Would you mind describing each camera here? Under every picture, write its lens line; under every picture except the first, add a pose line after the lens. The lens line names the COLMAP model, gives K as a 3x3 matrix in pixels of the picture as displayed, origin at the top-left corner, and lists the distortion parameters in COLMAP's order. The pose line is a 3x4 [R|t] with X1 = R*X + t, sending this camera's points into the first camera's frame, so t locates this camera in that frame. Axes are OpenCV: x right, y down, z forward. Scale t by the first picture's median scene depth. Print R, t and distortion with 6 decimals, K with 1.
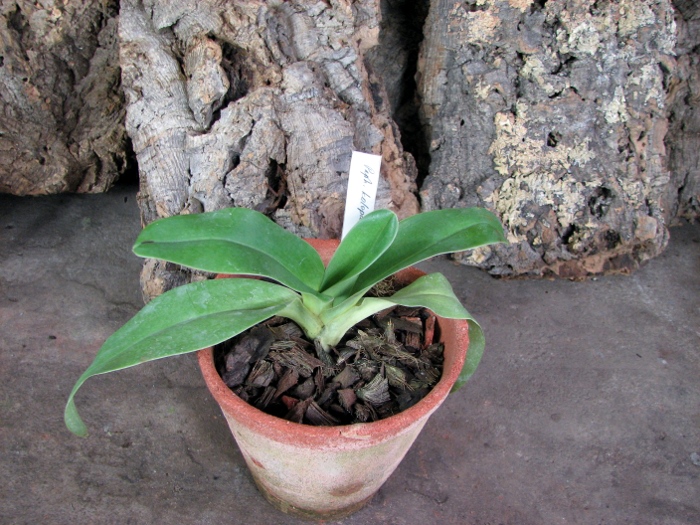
lens RADIAL K [[755.3, 0, 333.4], [0, 755.3, 284.3], [0, 0, 1]] dist [-0.208642, 0.261411]
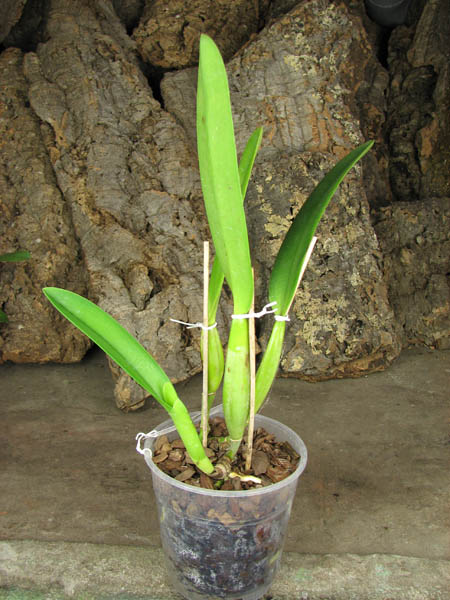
lens RADIAL K [[647.7, 0, 203.6], [0, 647.7, 290.7], [0, 0, 1]] dist [-0.206796, 0.258808]
pose [[0.989010, -0.109364, 0.099487, -0.166183], [0.139359, 0.914300, -0.380309, 0.362117], [-0.049369, 0.389994, 0.919493, -0.483022]]
